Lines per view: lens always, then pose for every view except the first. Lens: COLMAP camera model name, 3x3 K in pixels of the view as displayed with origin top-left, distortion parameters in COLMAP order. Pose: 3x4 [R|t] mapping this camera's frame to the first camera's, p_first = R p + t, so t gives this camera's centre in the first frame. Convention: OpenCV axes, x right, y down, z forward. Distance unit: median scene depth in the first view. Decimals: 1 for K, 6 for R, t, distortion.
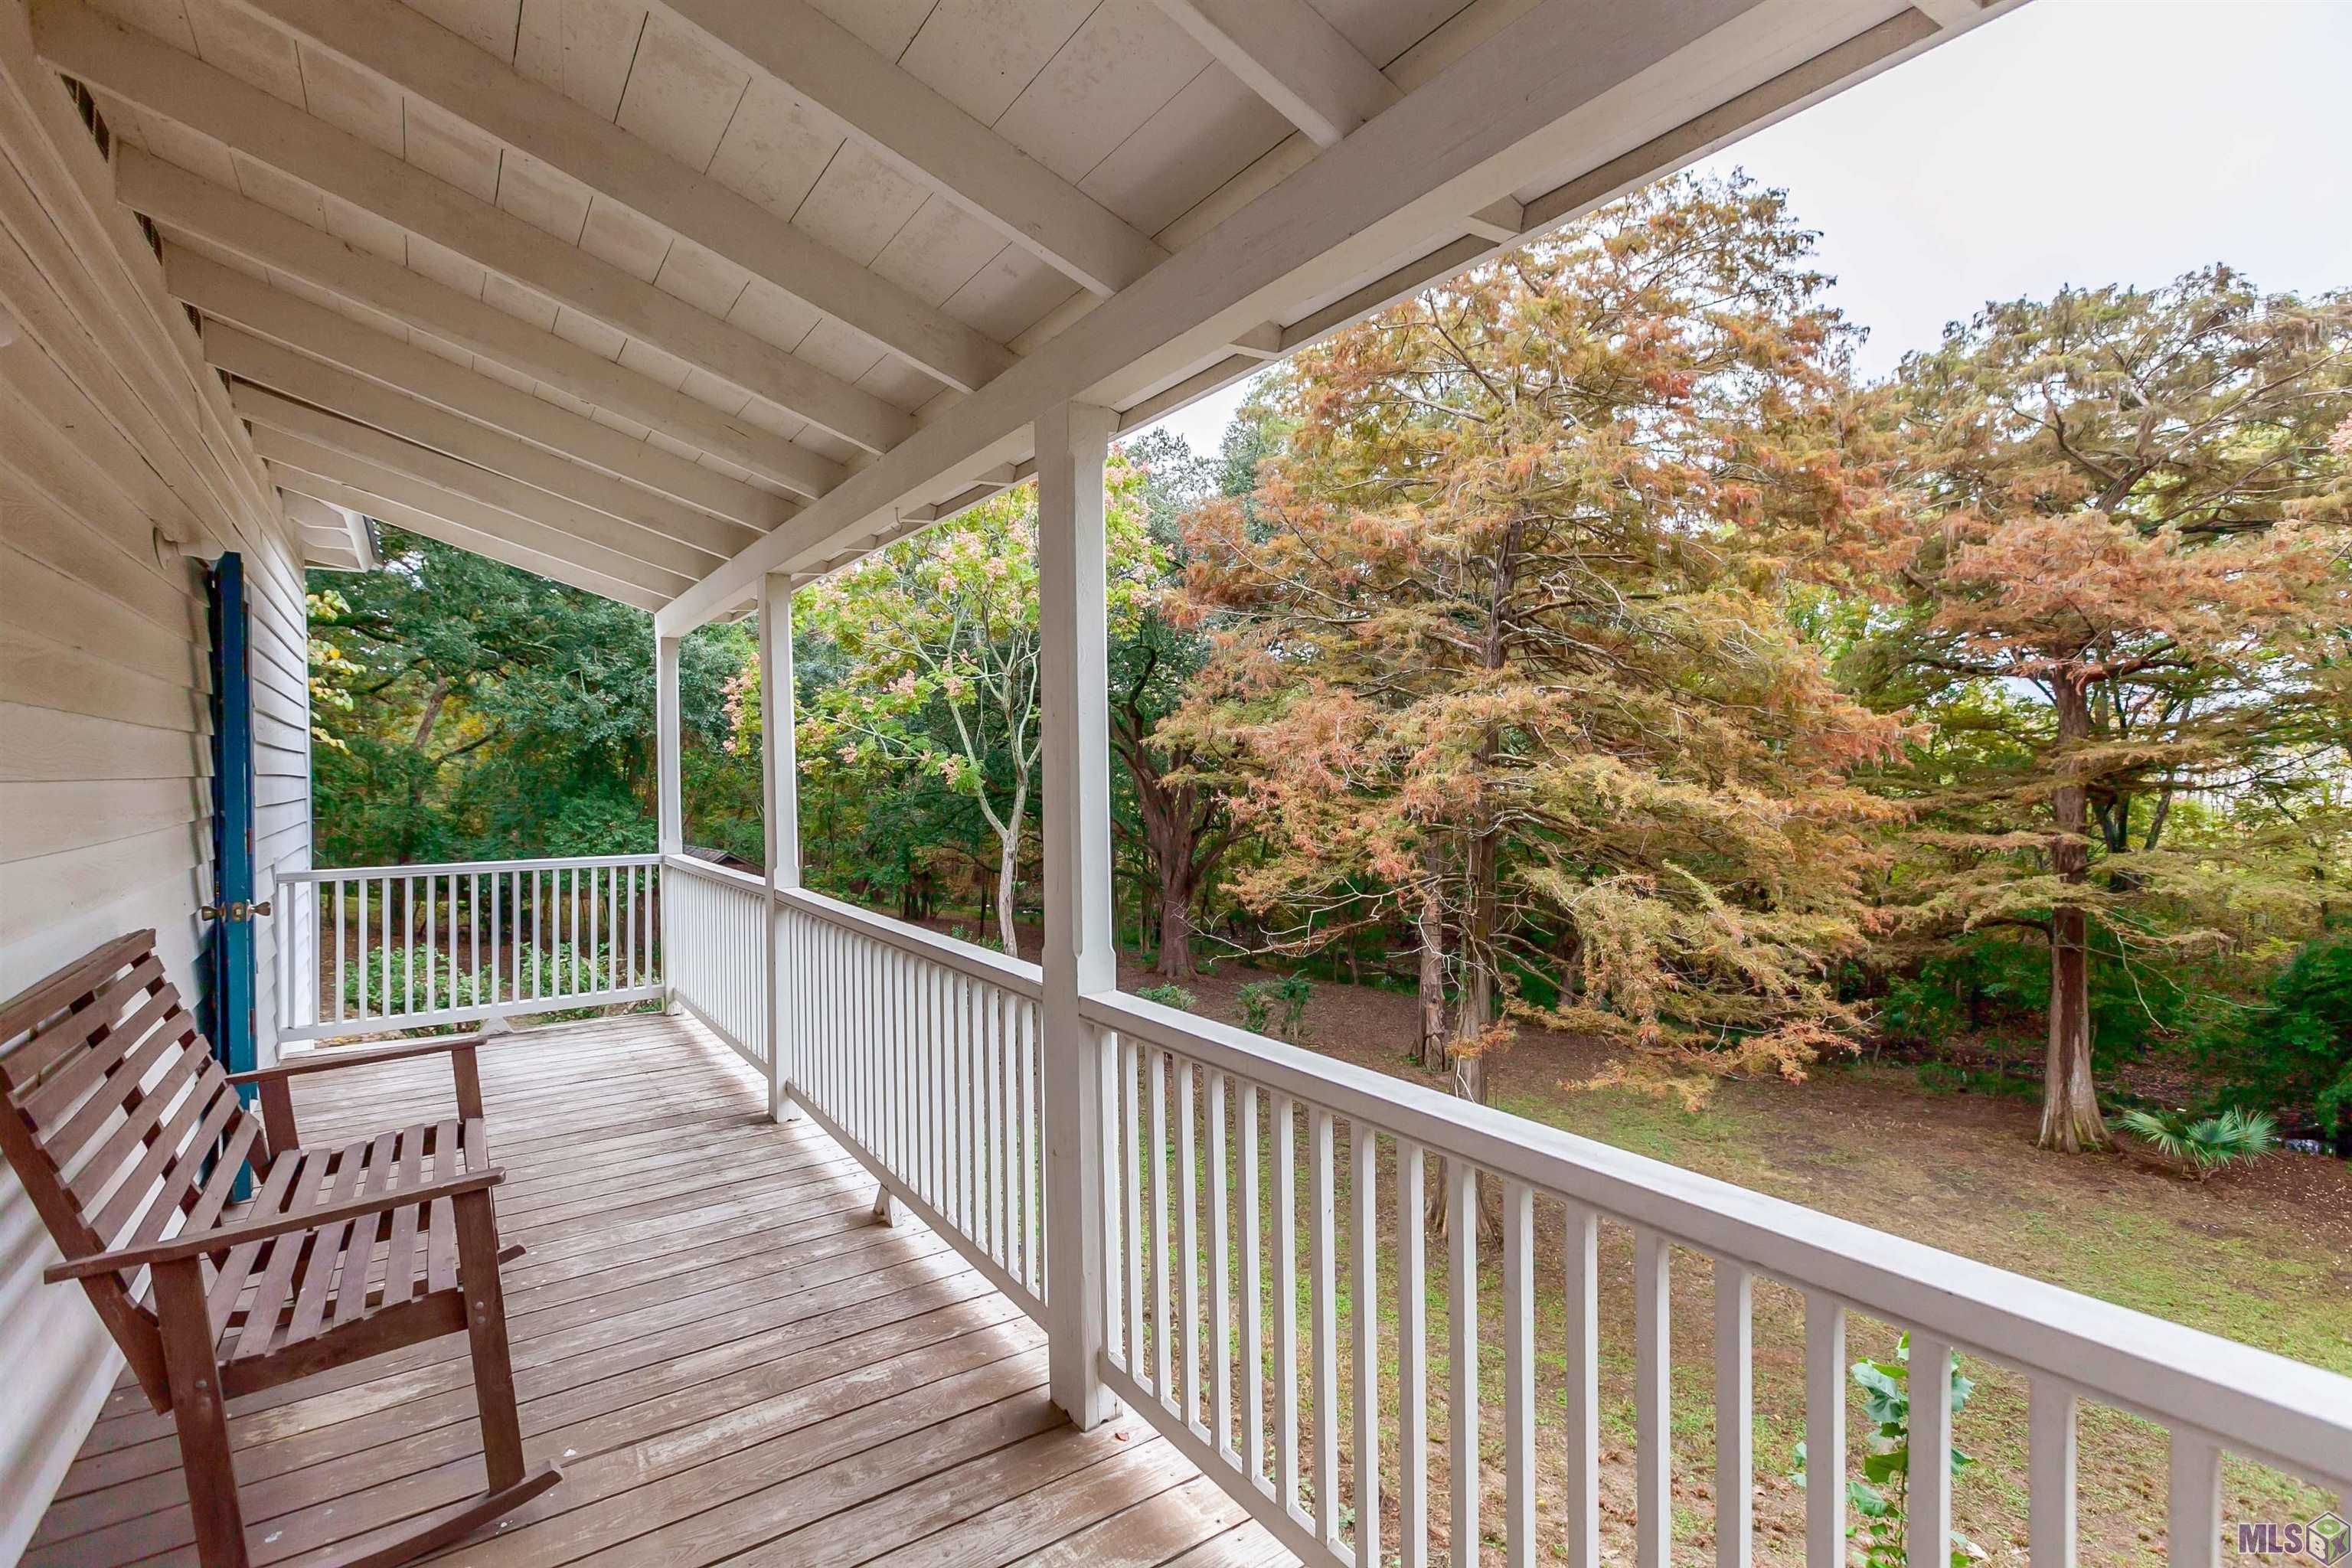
lens RADIAL K [[1063.7, 0, 1173.6], [0, 1063.7, 767.4], [0, 0, 1]] dist [0.000896, 0.000685]
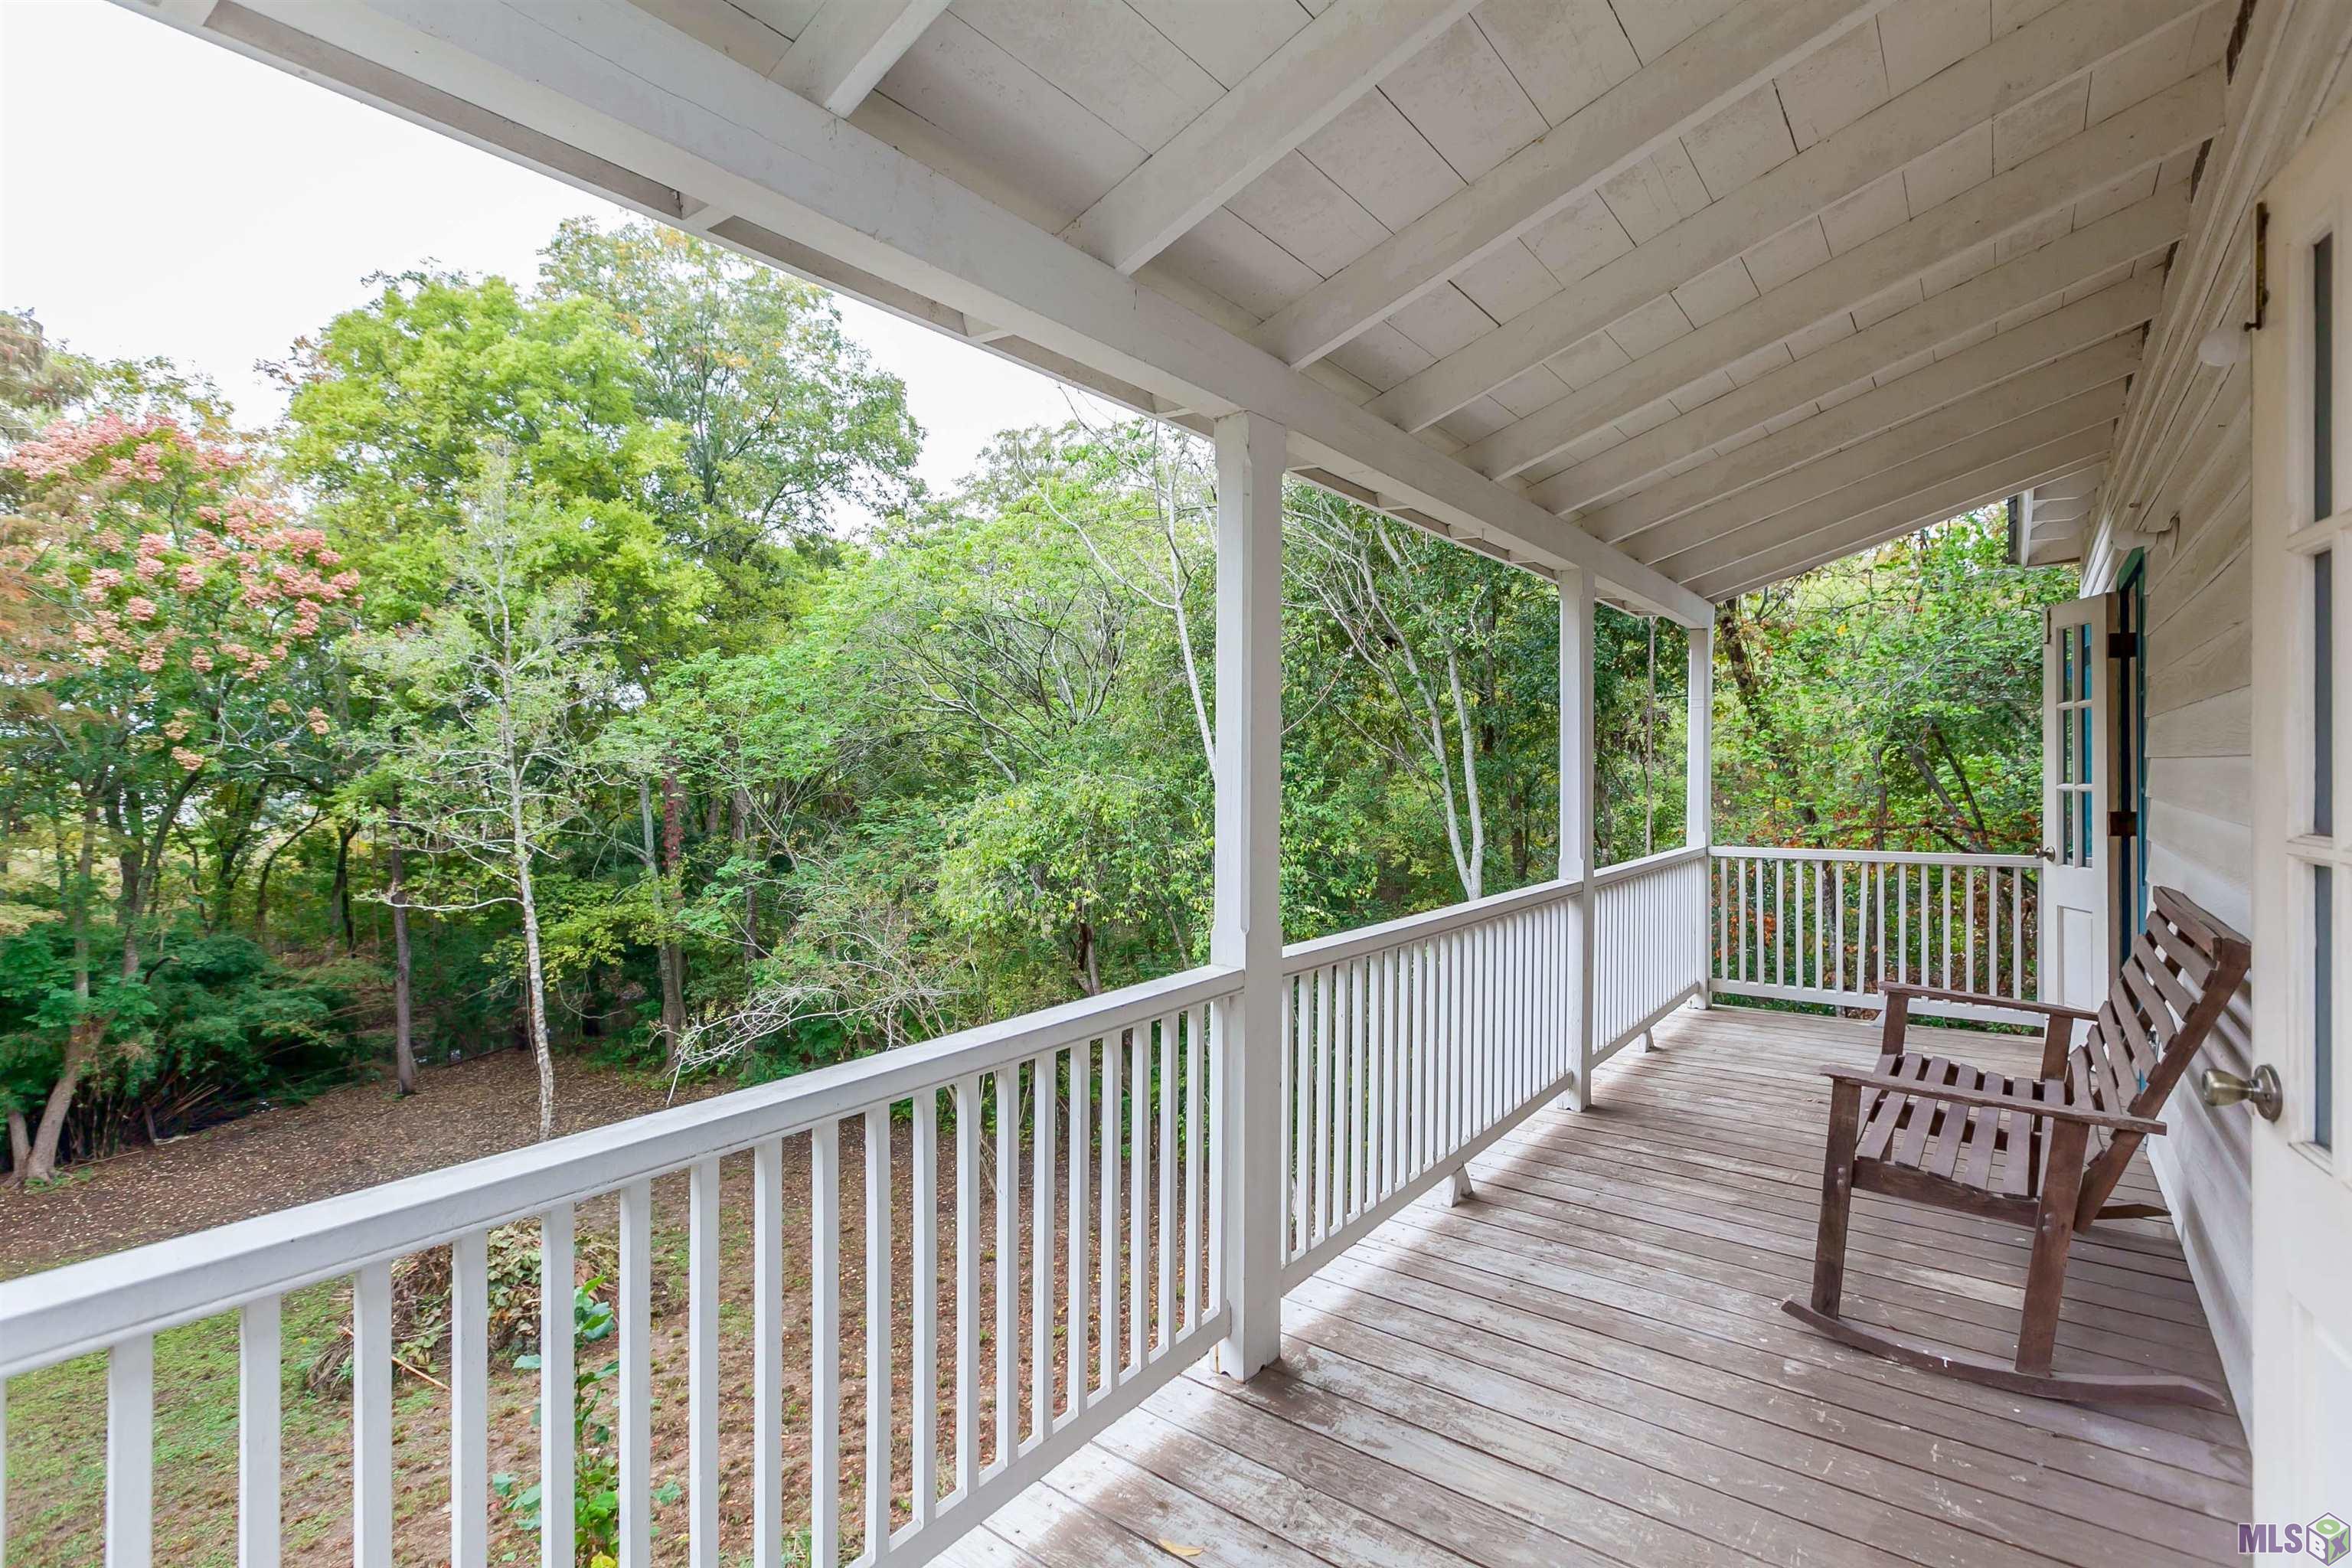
lens RADIAL K [[1063.7, 0, 1175.8], [0, 1063.7, 778.7], [0, 0, 1]] dist [0.000896, 0.000685]
pose [[-0.289147, 0.005985, 0.957266, -1.114496], [0.015286, 0.999882, -0.001634, 0.016151], [-0.957163, 0.014161, -0.289204, 1.474851]]
